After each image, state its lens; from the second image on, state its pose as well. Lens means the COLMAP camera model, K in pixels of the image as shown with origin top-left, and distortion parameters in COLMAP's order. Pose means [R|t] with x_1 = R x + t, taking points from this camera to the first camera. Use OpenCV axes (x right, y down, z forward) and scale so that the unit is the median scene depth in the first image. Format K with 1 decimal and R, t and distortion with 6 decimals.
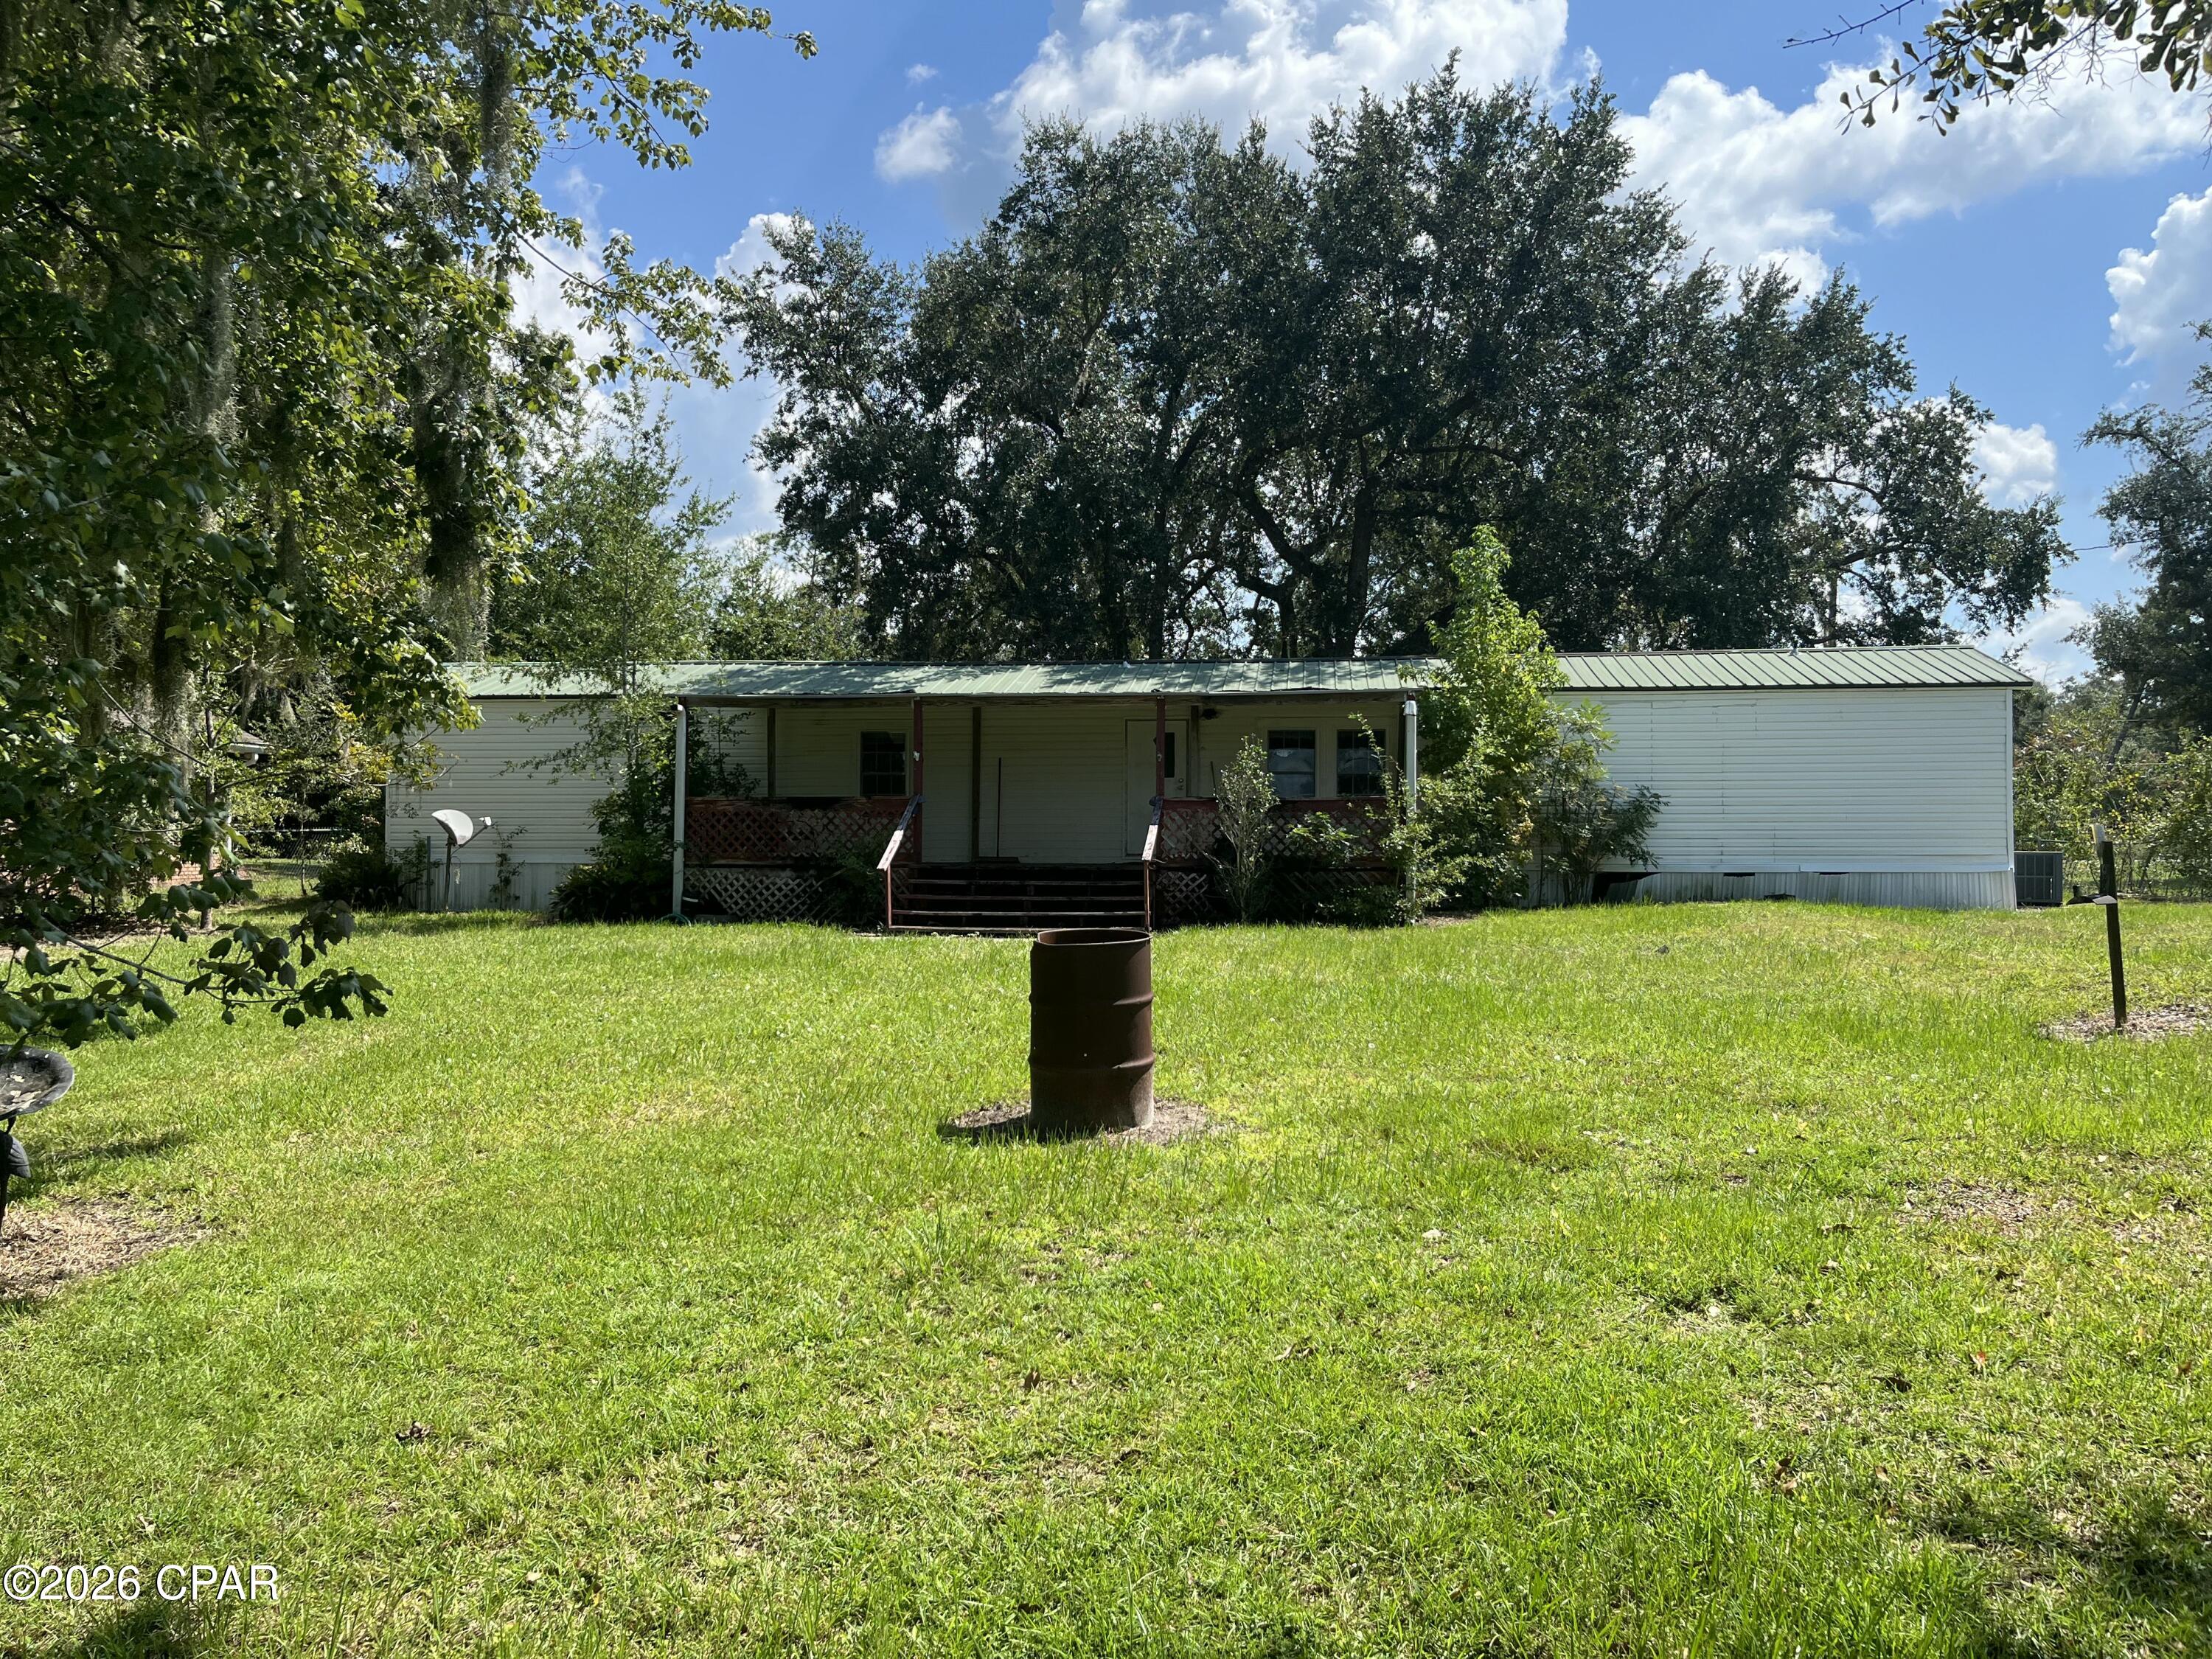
lens RADIAL K [[1672.2, 0, 1101.7], [0, 1672.2, 830.2], [0, 0, 1]] dist [0.002079, -0.003717]
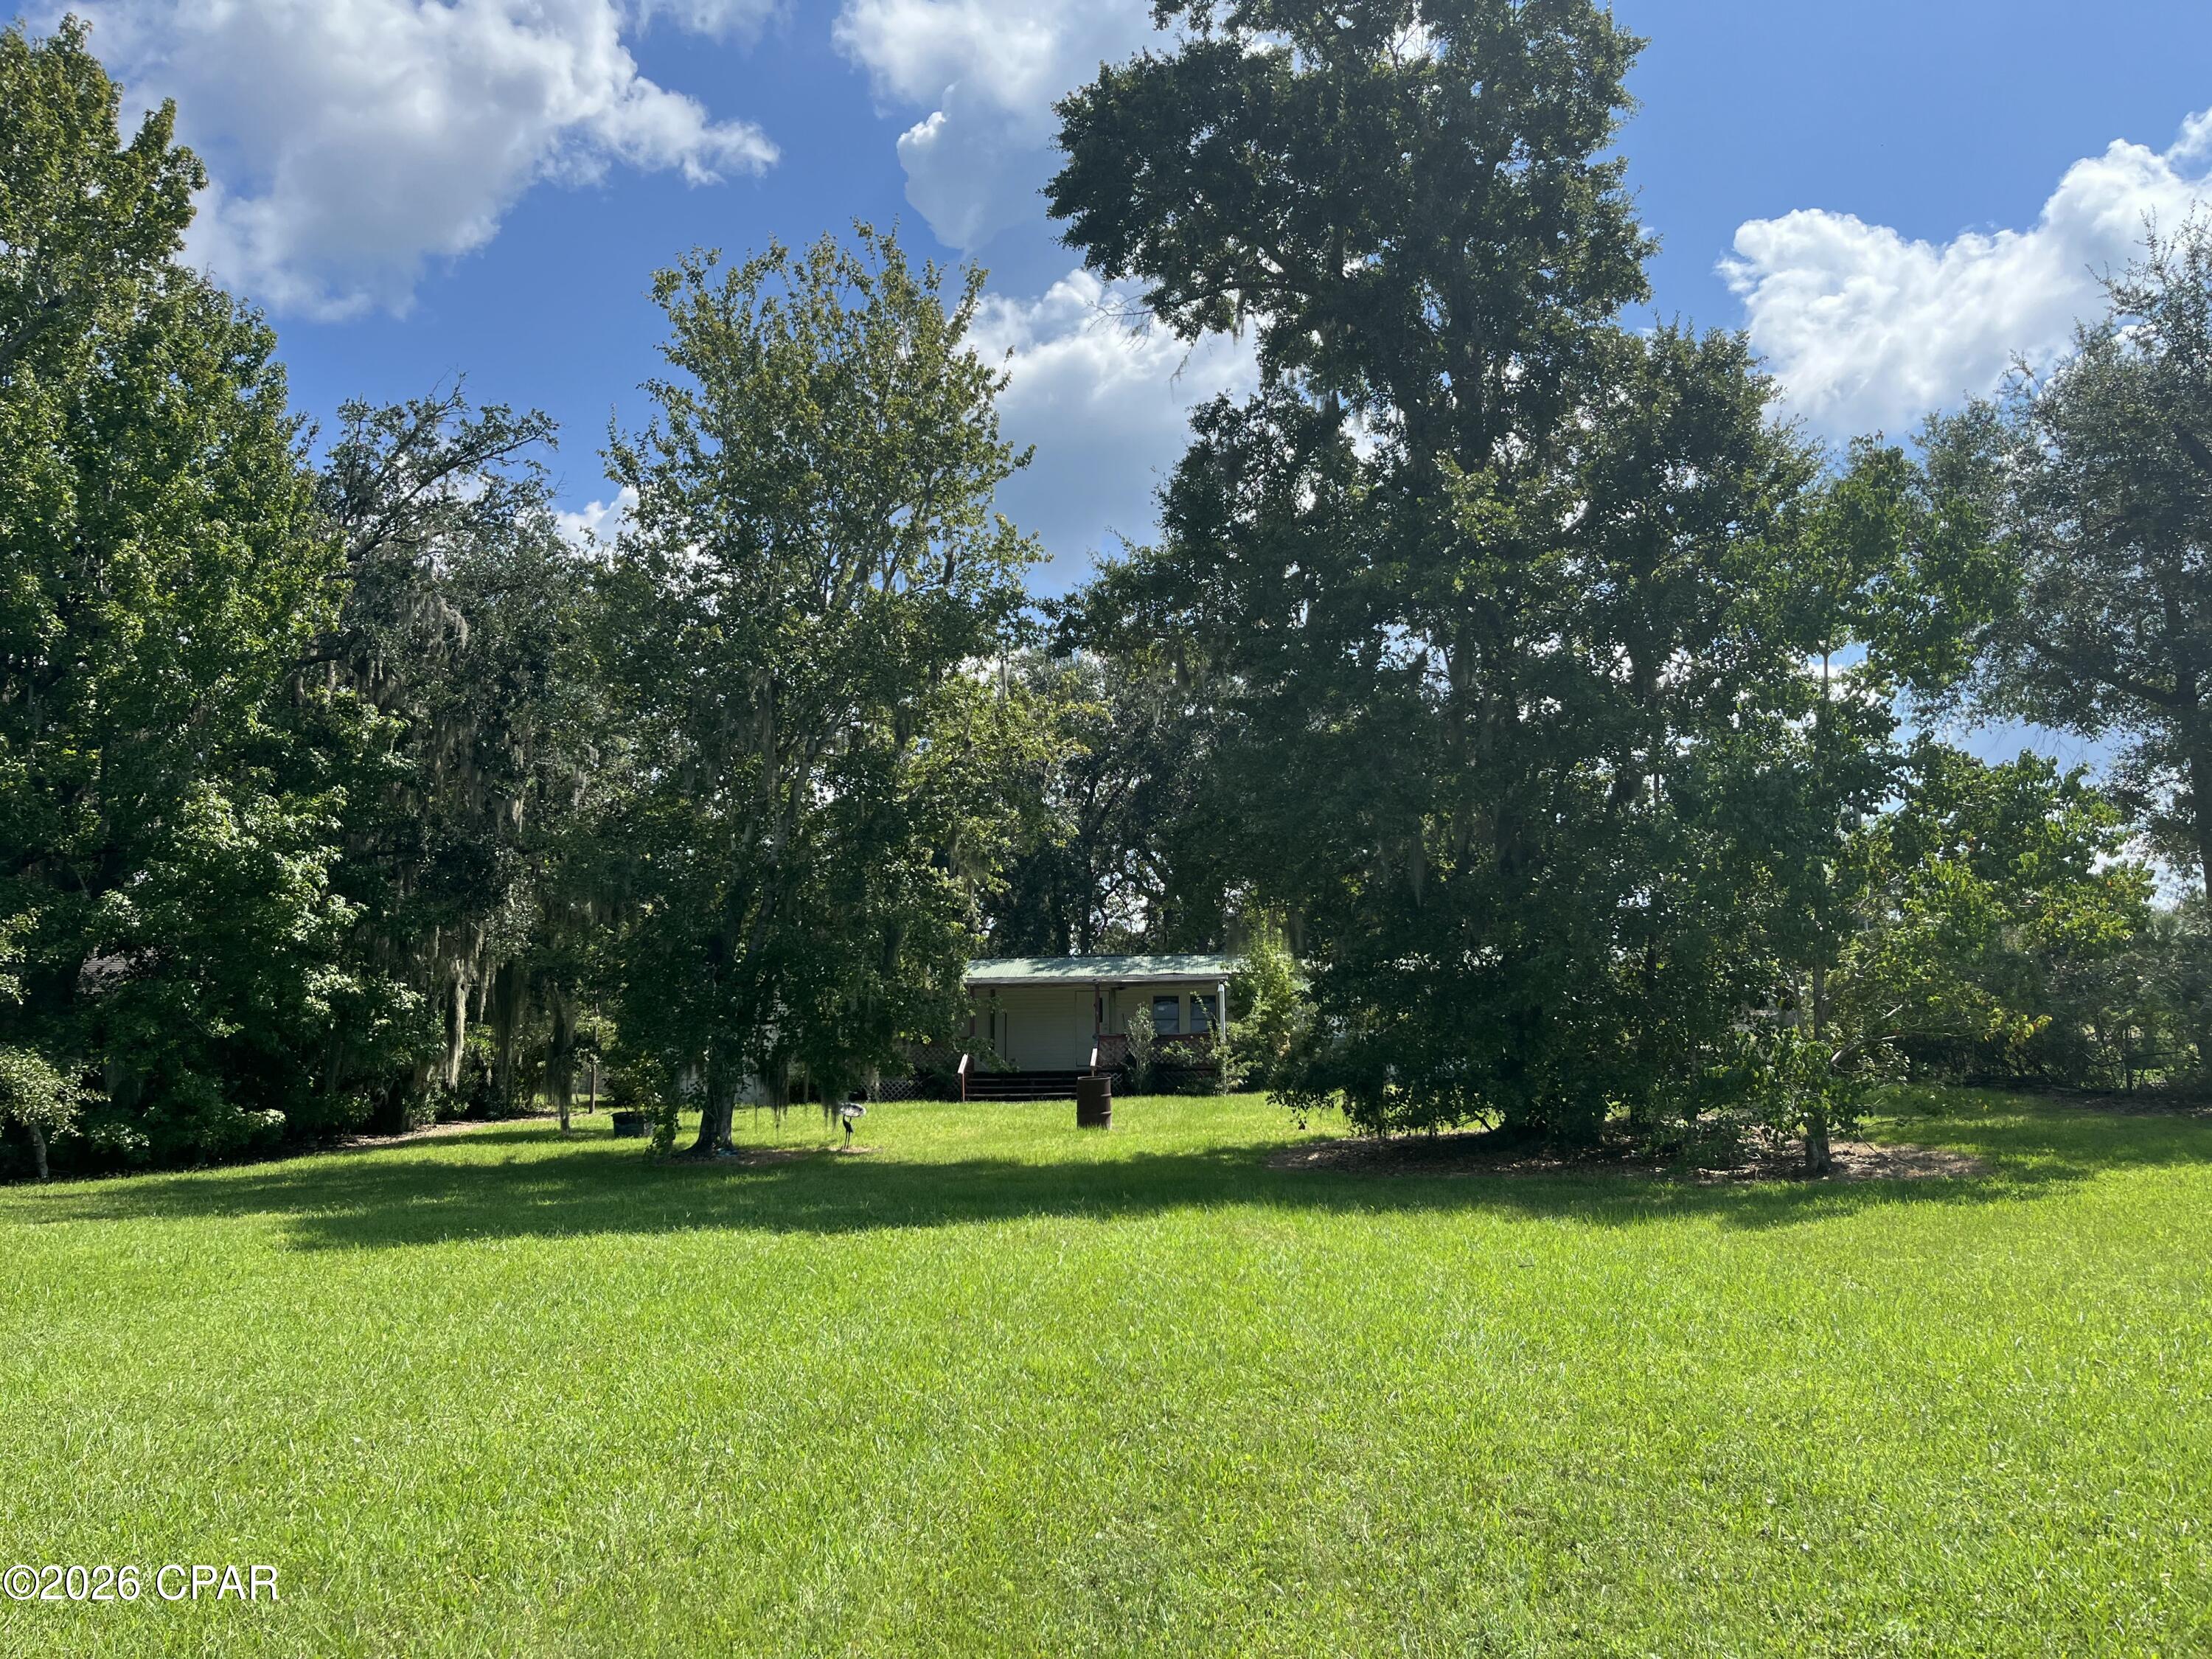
lens RADIAL K [[1672.2, 0, 1108.9], [0, 1672.2, 828.7], [0, 0, 1]] dist [0.002079, -0.003717]
pose [[0.998081, -0.007909, 0.061420, -0.069812], [0.016198, 0.990622, -0.135666, 0.007682], [-0.059771, 0.136401, 0.988849, -0.974144]]
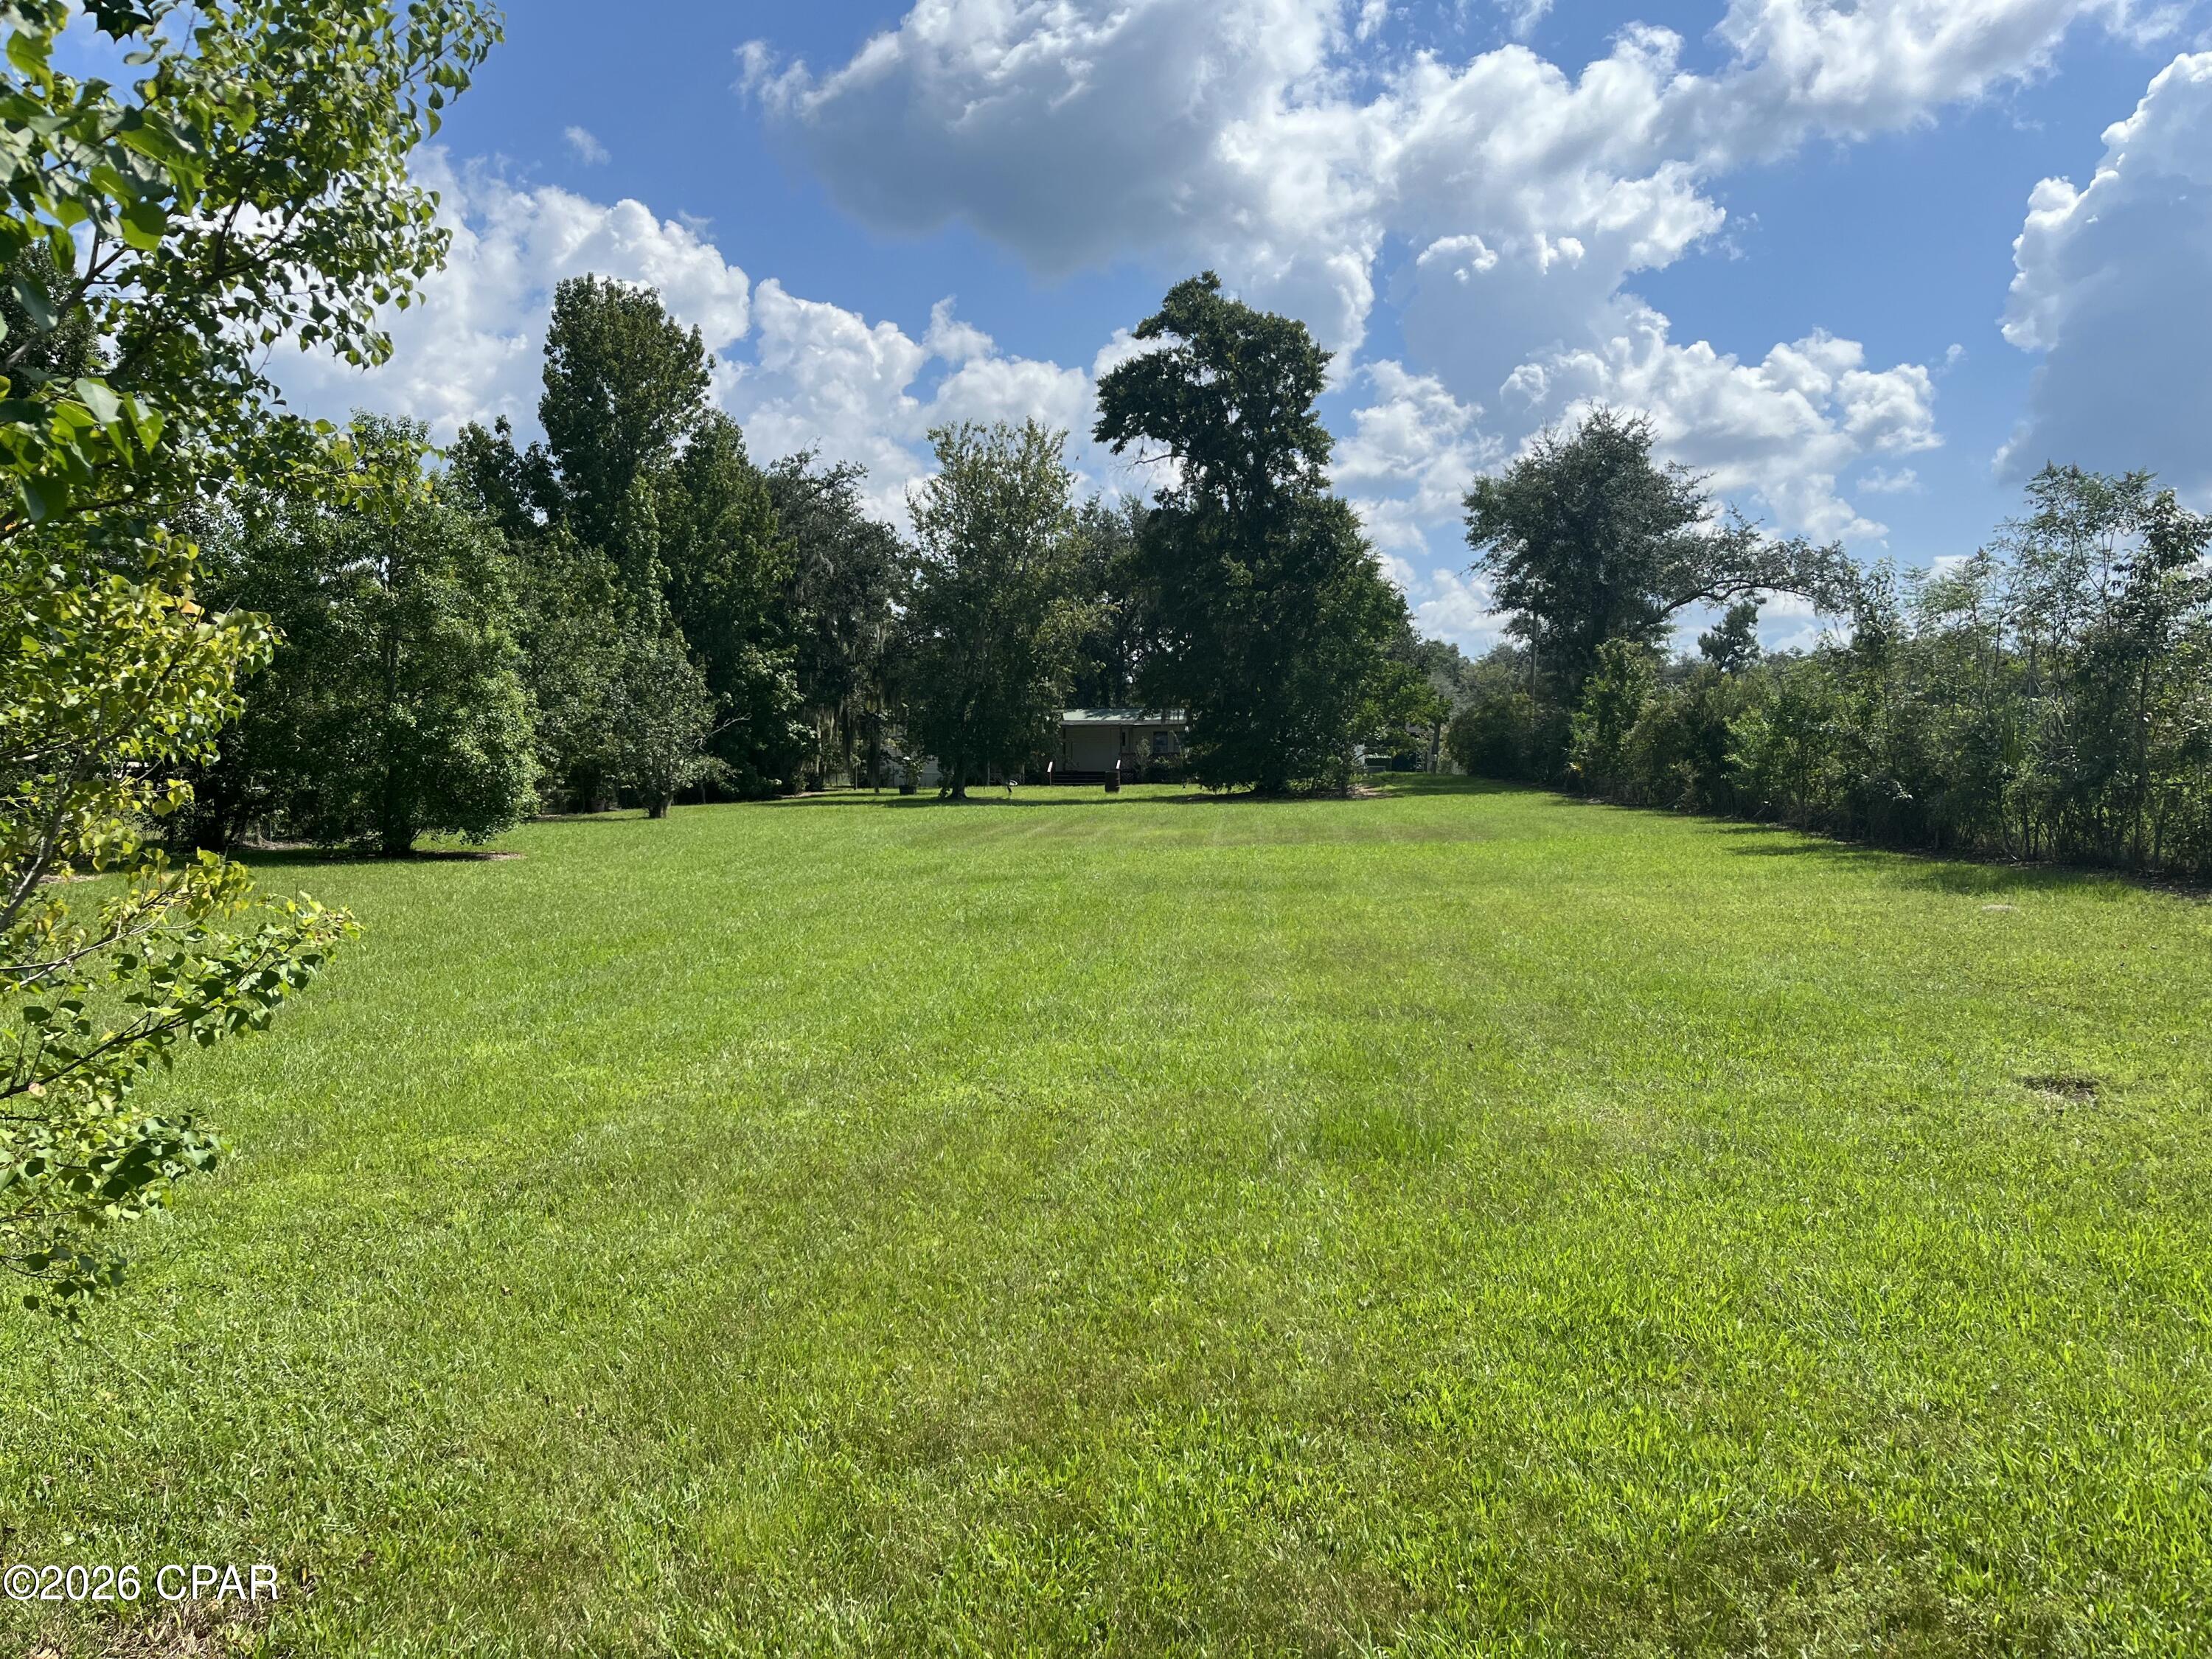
lens RADIAL K [[1672.2, 0, 1105.5], [0, 1672.2, 828.7], [0, 0, 1]] dist [0.002079, -0.003717]
pose [[0.999706, -0.001882, 0.024170, -0.086491], [0.001102, 0.999480, 0.032221, 0.029168], [-0.024218, -0.032185, 0.999188, -2.676949]]
